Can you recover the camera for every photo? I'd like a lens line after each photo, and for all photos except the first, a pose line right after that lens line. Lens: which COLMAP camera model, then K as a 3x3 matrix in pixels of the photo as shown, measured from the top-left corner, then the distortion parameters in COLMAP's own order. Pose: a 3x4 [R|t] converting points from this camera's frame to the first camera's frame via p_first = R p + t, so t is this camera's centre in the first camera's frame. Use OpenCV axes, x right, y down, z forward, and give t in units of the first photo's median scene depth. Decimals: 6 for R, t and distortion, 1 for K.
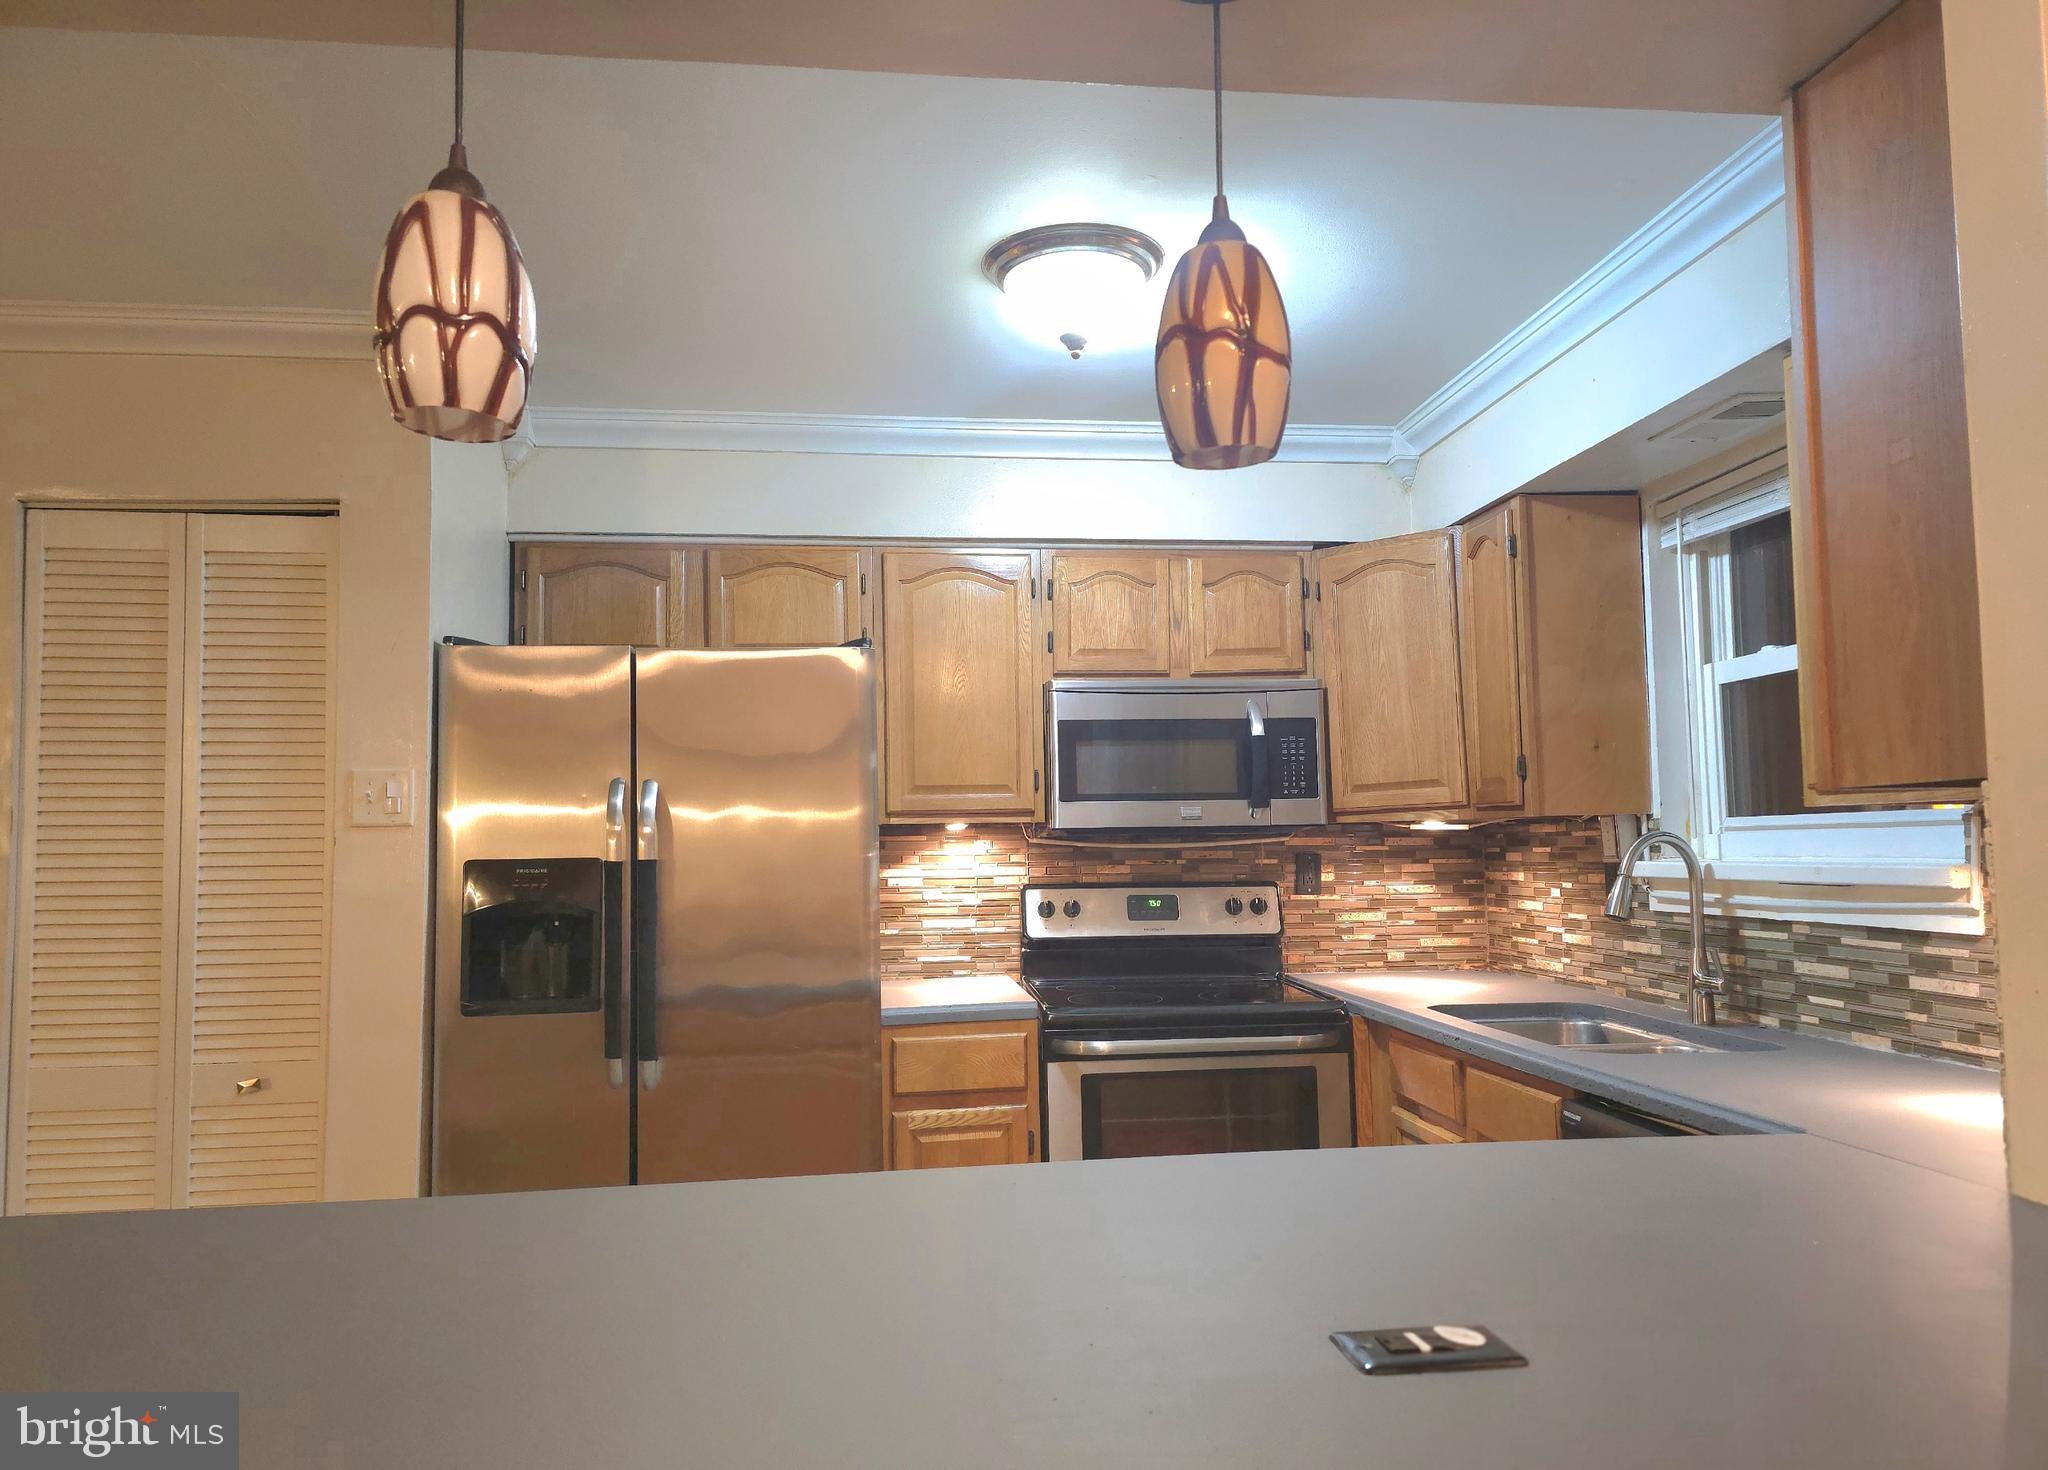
lens RADIAL K [[1340.6, 0, 1033.7], [0, 1340.6, 740.2], [0, 0, 1]] dist [0.052277, -0.026806]
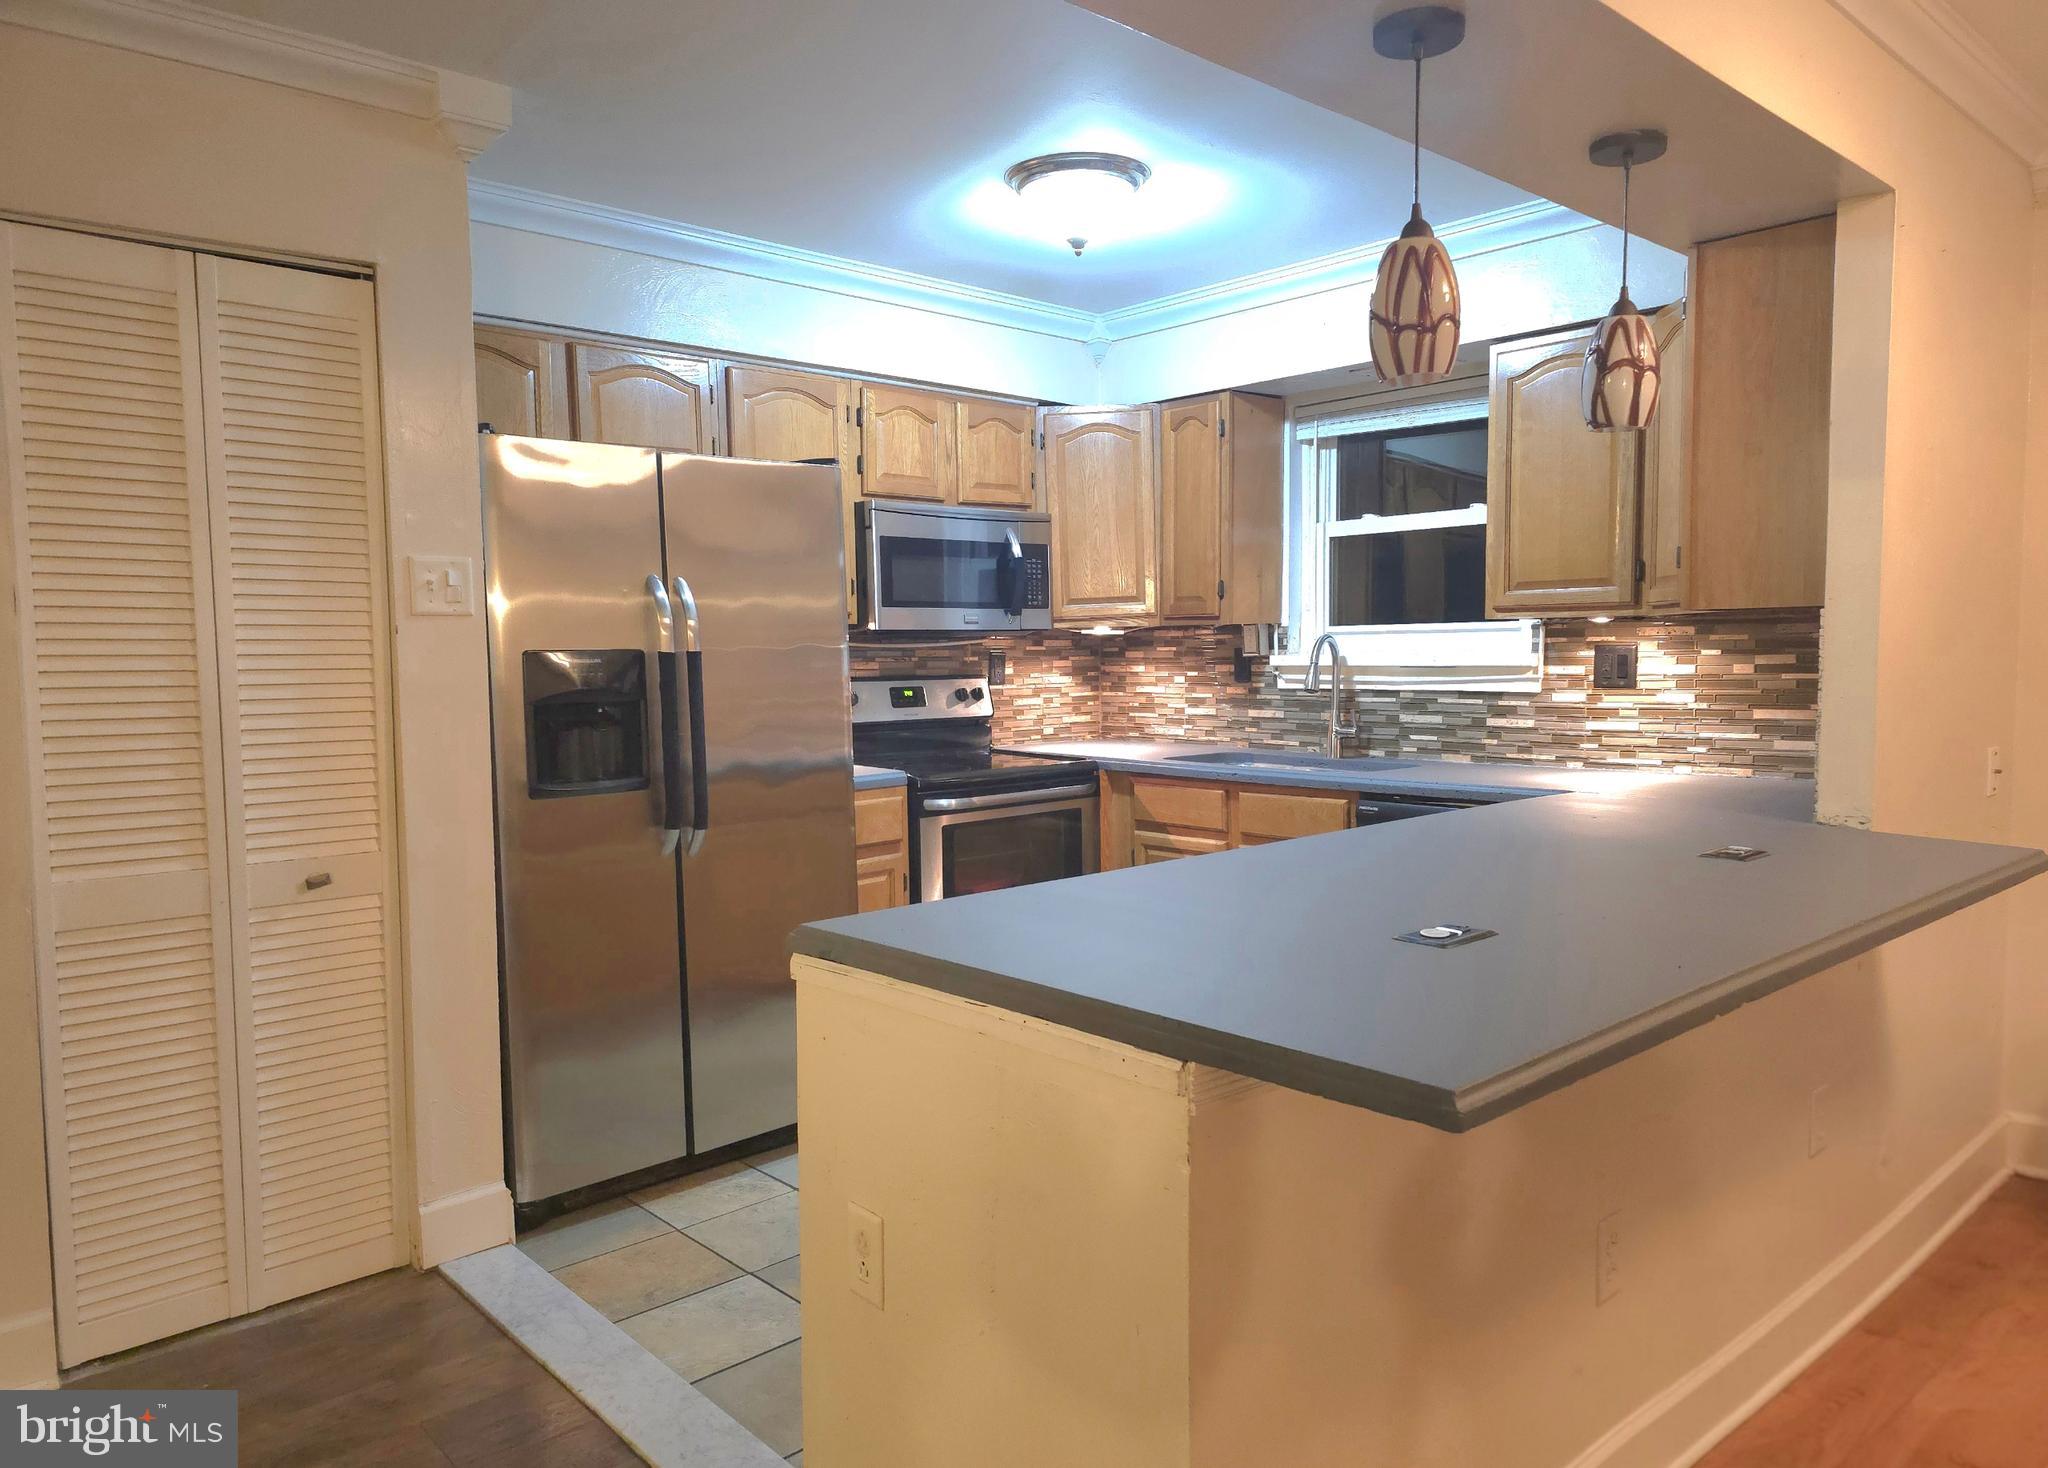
lens RADIAL K [[1340.6, 0, 1035.4], [0, 1340.6, 735.7], [0, 0, 1]] dist [0.052277, -0.026806]
pose [[0.822751, -0.032972, 0.567444, -0.596899], [-0.046322, 0.991106, 0.124752, 0.005692], [-0.566511, -0.128924, 0.813907, -0.053256]]
